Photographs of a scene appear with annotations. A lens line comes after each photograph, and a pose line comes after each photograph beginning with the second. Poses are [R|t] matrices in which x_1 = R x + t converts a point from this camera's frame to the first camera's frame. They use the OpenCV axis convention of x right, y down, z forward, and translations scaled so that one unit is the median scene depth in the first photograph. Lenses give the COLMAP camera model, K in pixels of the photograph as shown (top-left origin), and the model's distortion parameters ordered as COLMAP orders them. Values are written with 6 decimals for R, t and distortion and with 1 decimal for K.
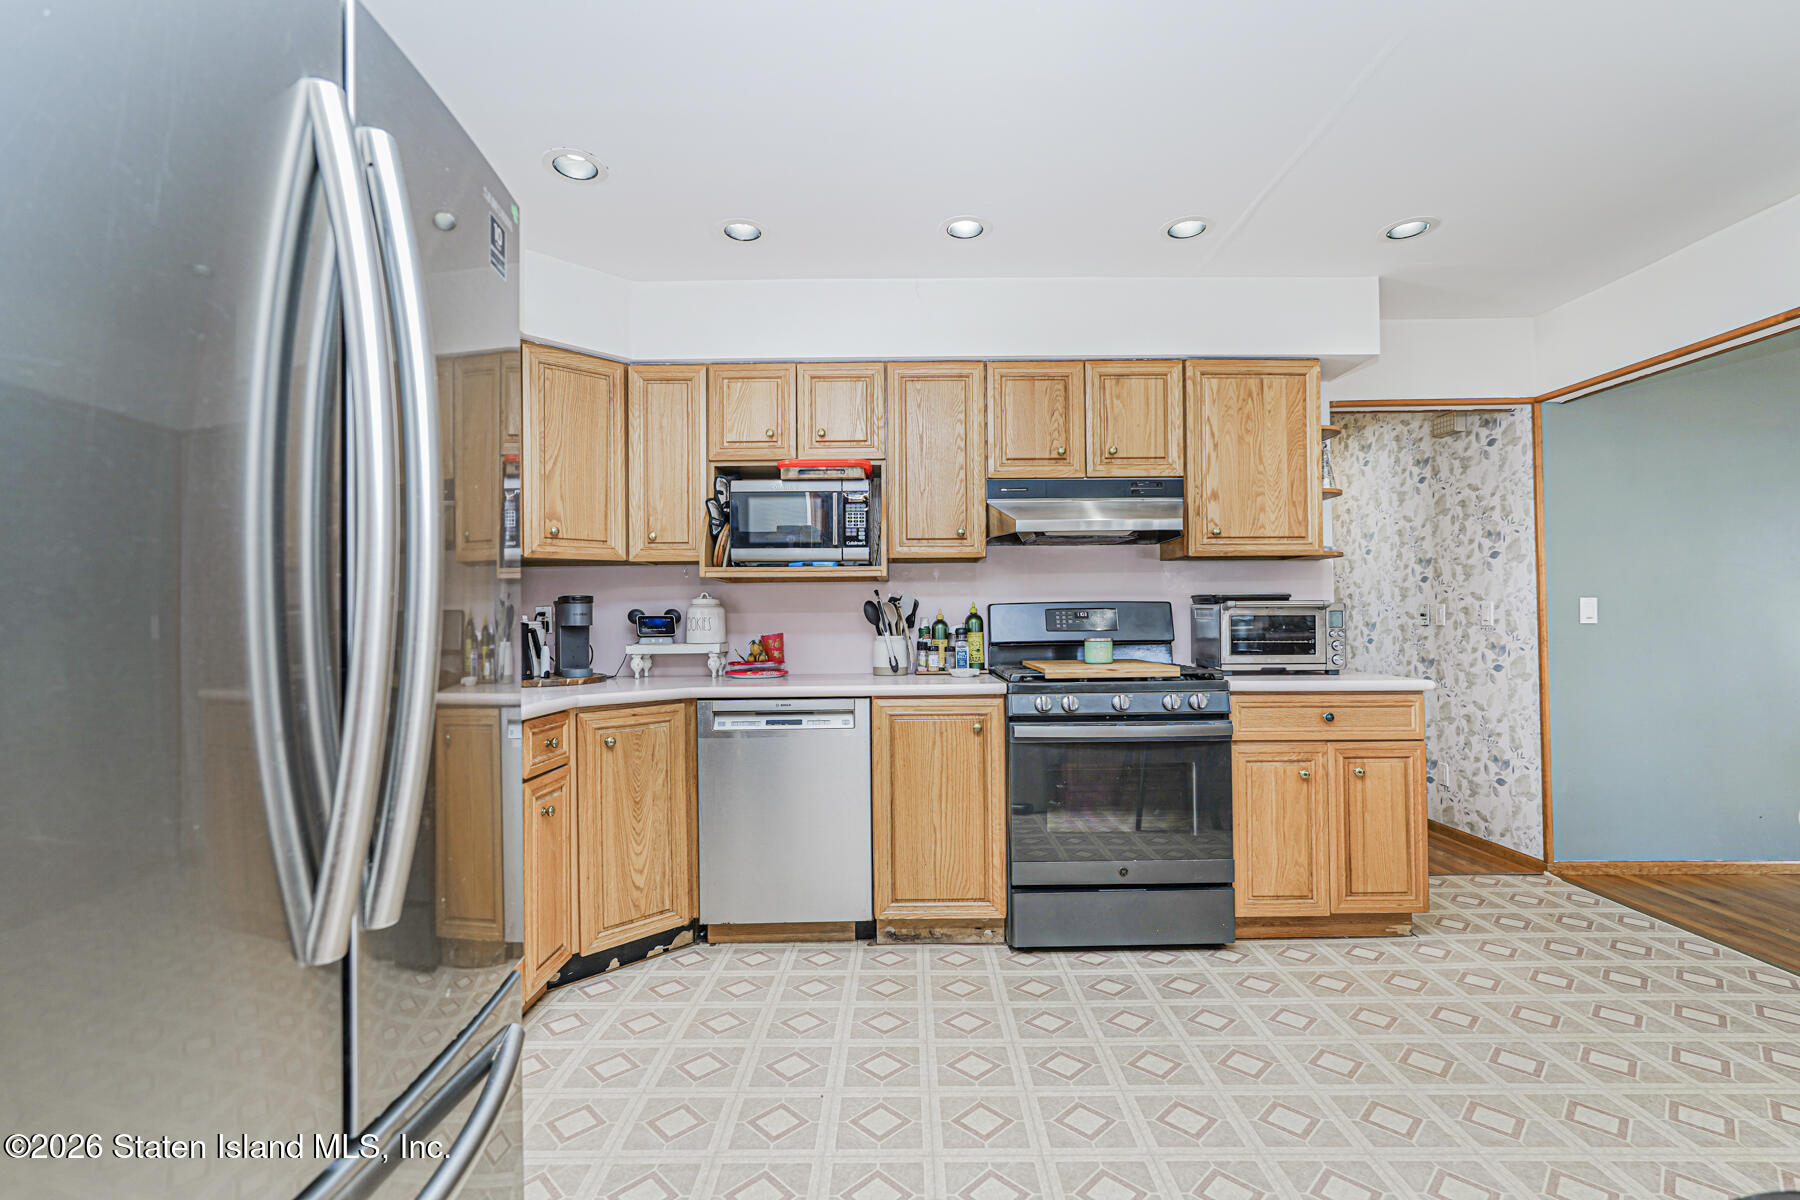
lens RADIAL K [[794.1, 0, 897.1], [0, 794.1, 606.2], [0, 0, 1]] dist [-0.020218, 0.011966]
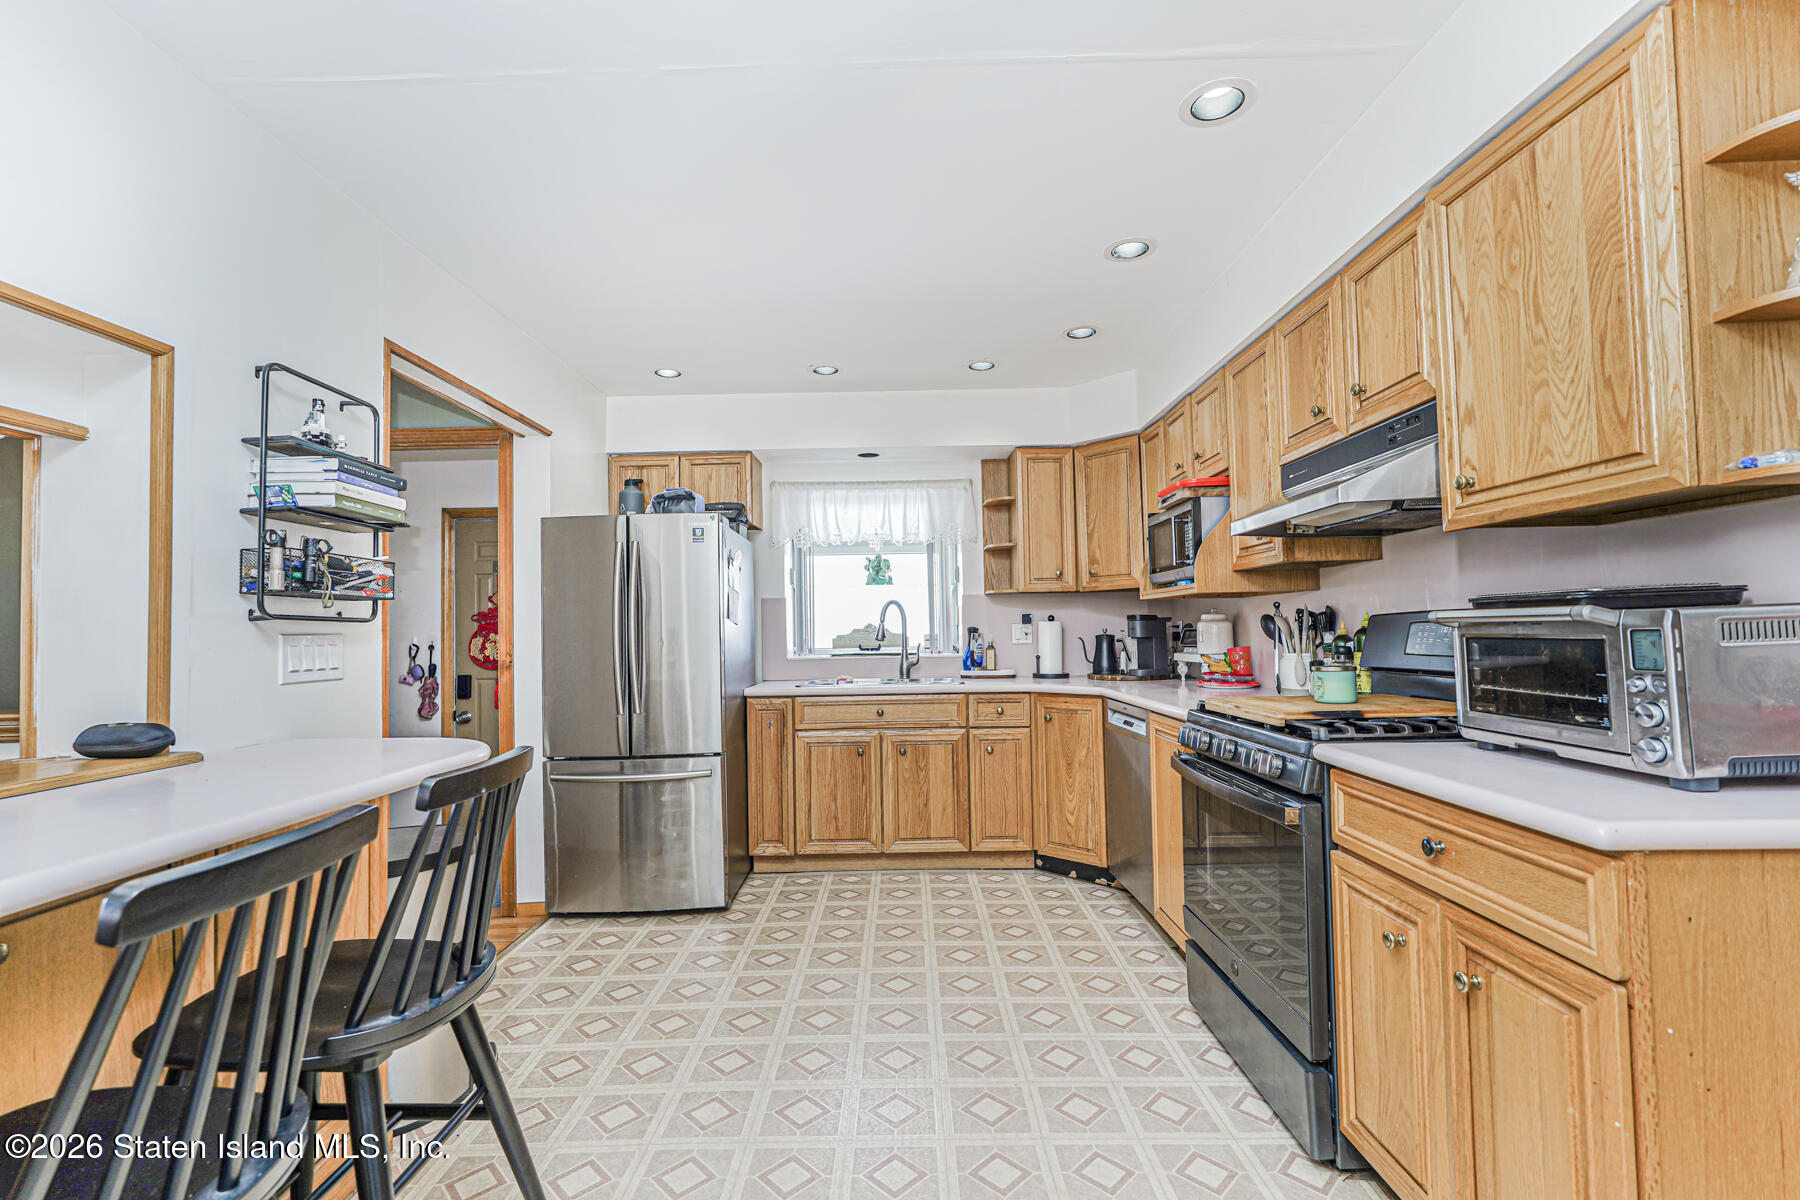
lens RADIAL K [[794.1, 0, 897.1], [0, 794.1, 606.2], [0, 0, 1]] dist [-0.020218, 0.011966]
pose [[-0.005130, -0.023761, -0.999704, 0.945698], [0.035637, 0.999078, -0.023929, -0.009880], [0.999352, -0.035749, -0.004279, 0.608489]]
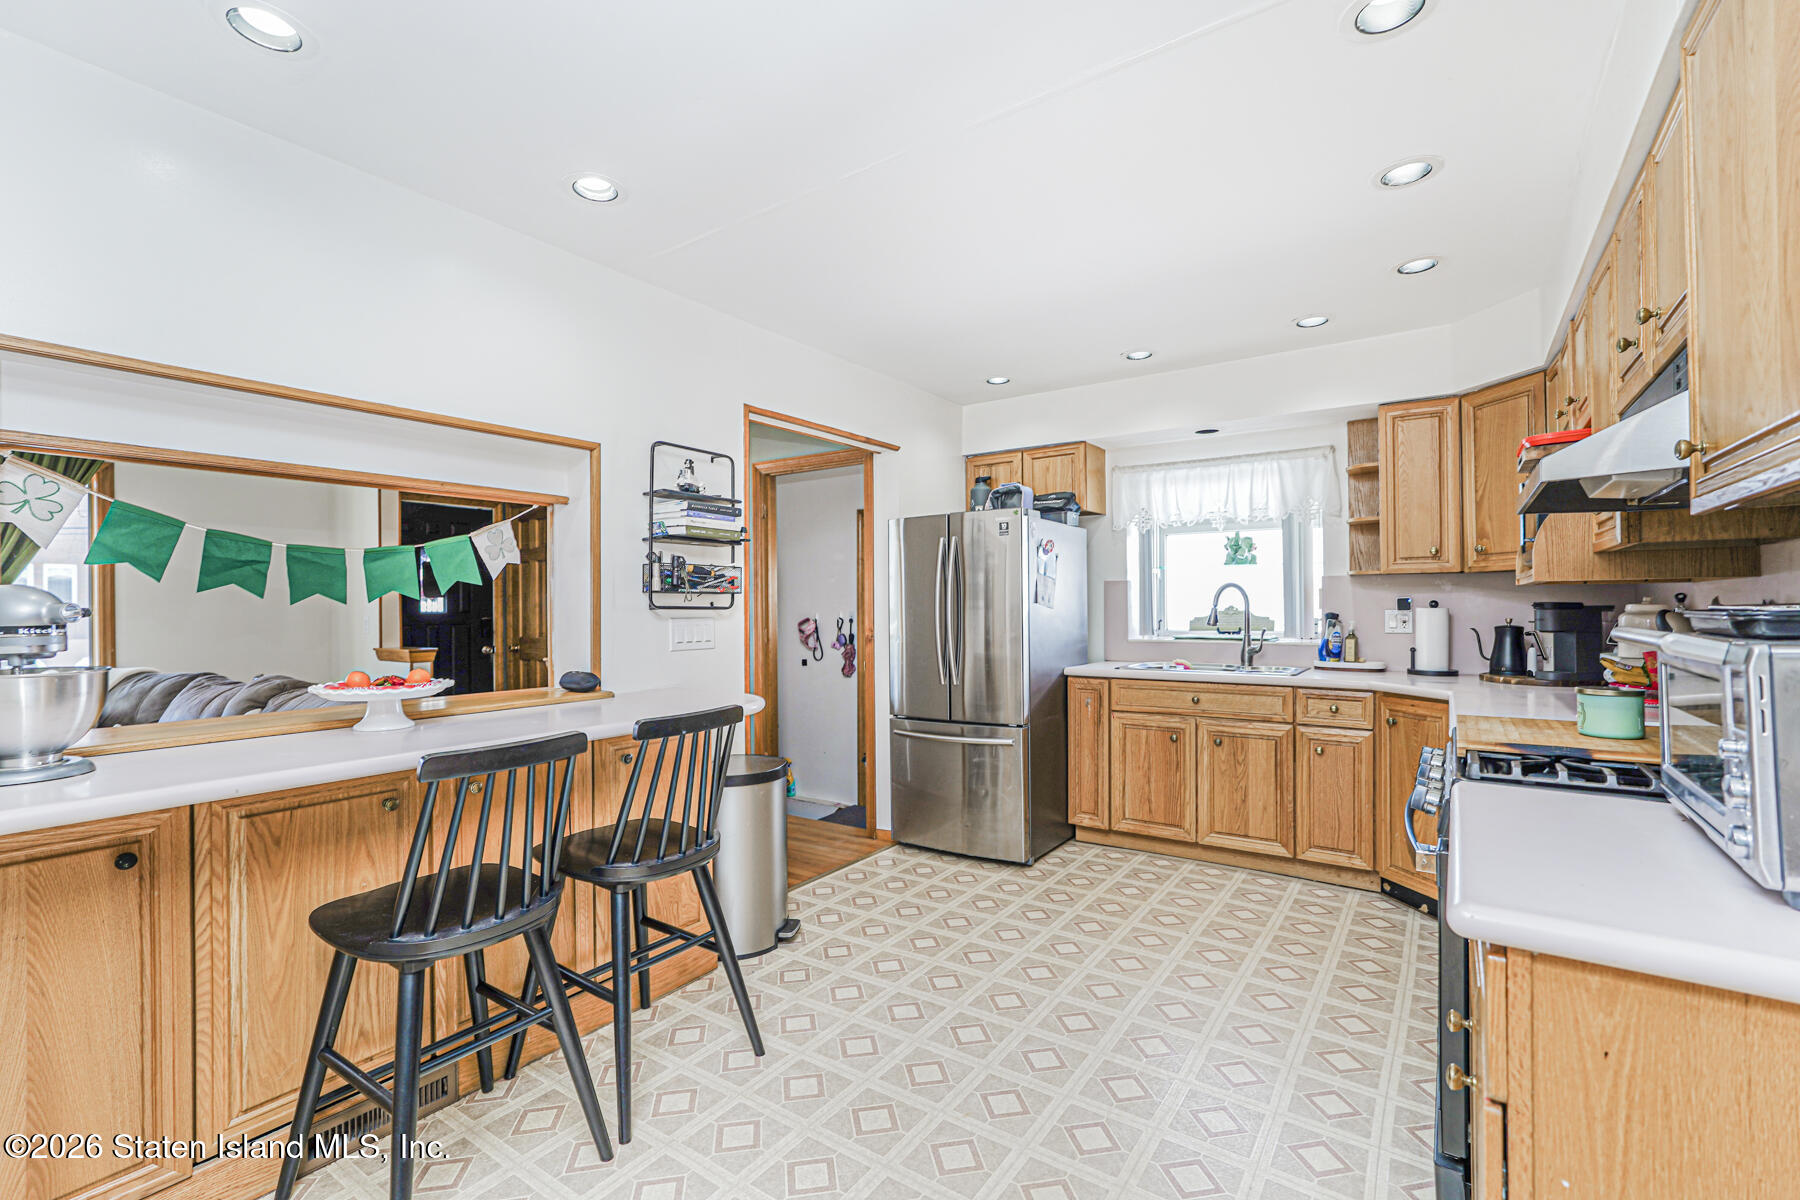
lens RADIAL K [[794.1, 0, 897.1], [0, 794.1, 606.2], [0, 0, 1]] dist [-0.020218, 0.011966]
pose [[-0.571323, 0.011342, -0.820647, 0.950620], [0.024345, 0.999699, -0.003132, -0.025409], [0.820364, -0.021768, -0.571427, 0.897773]]
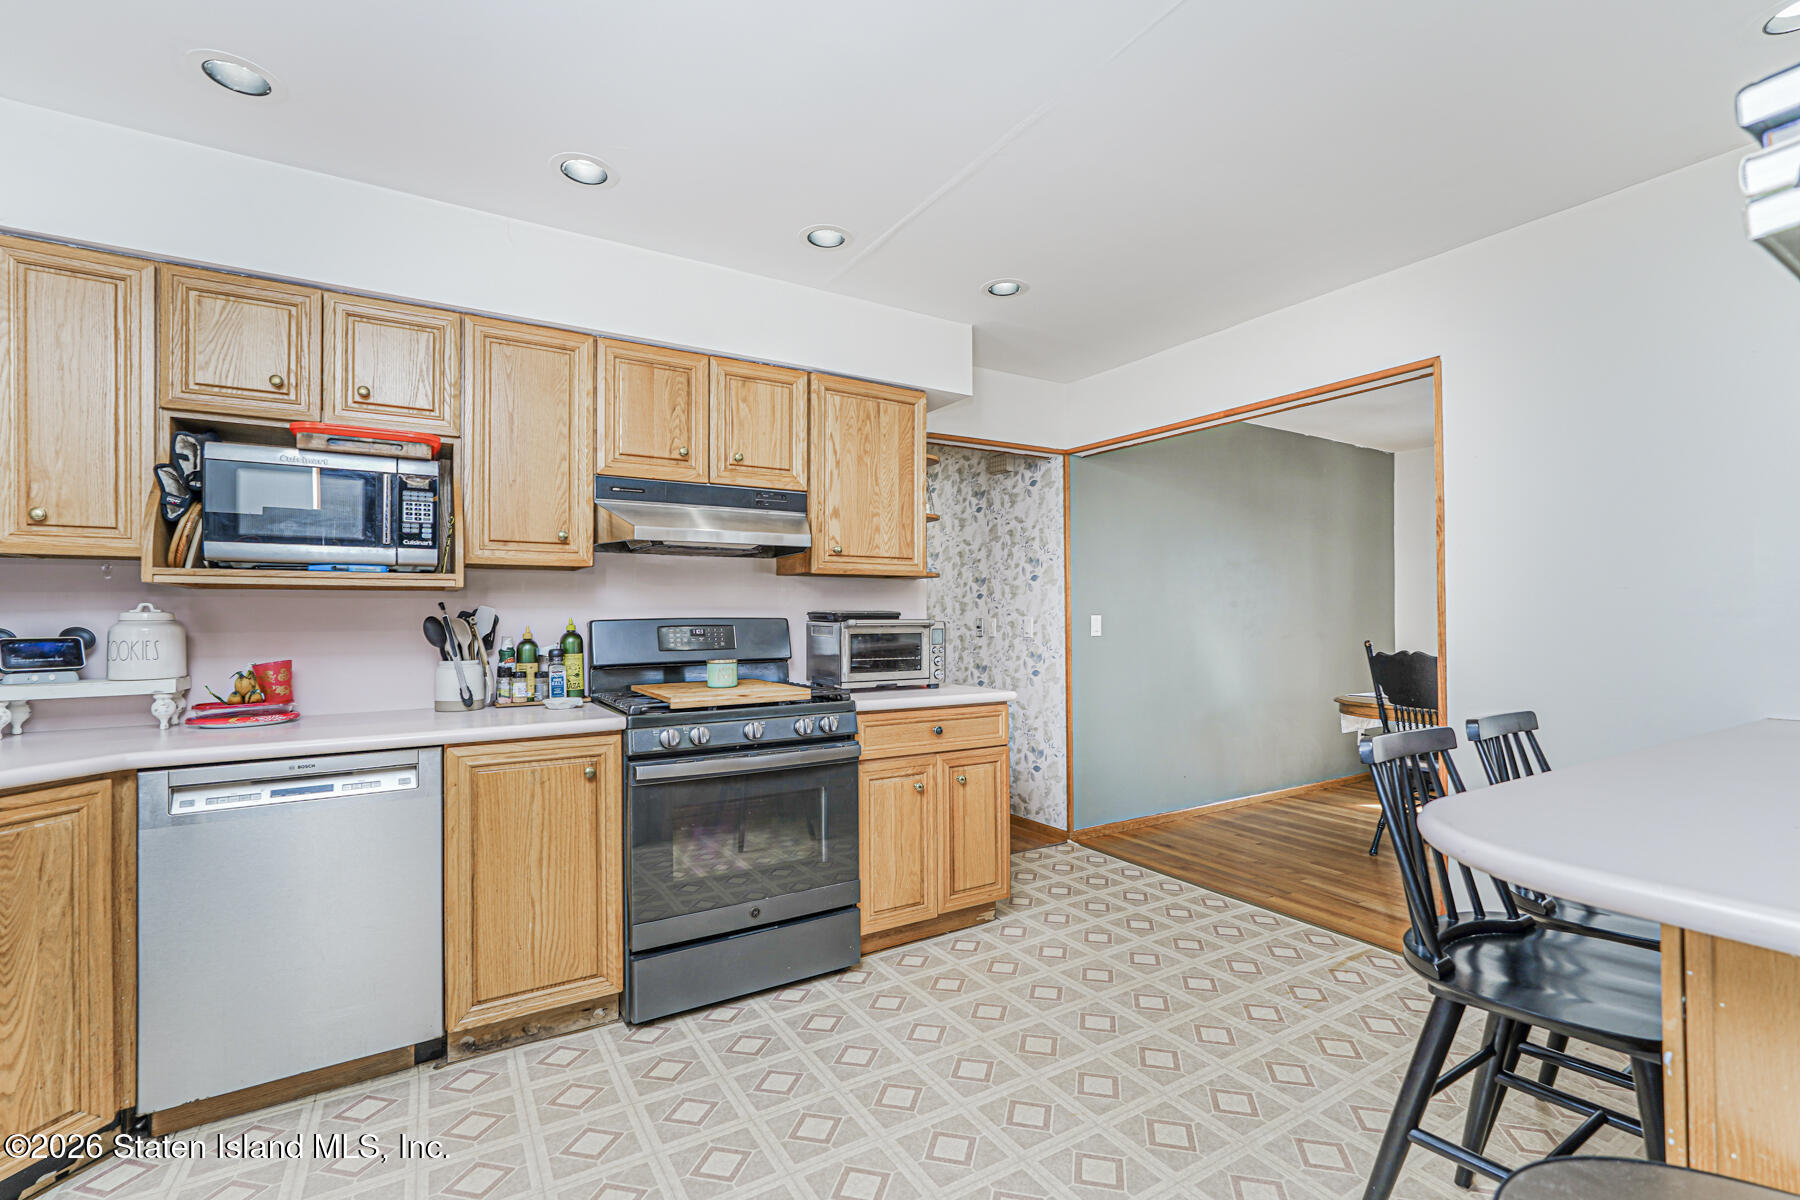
lens RADIAL K [[794.1, 0, 897.1], [0, 794.1, 606.2], [0, 0, 1]] dist [-0.020218, 0.011966]
pose [[0.850078, 0.010400, 0.526554, -0.058463], [-0.010799, 0.999939, -0.002316, -0.021387], [-0.526546, -0.003718, 0.850139, 0.110276]]
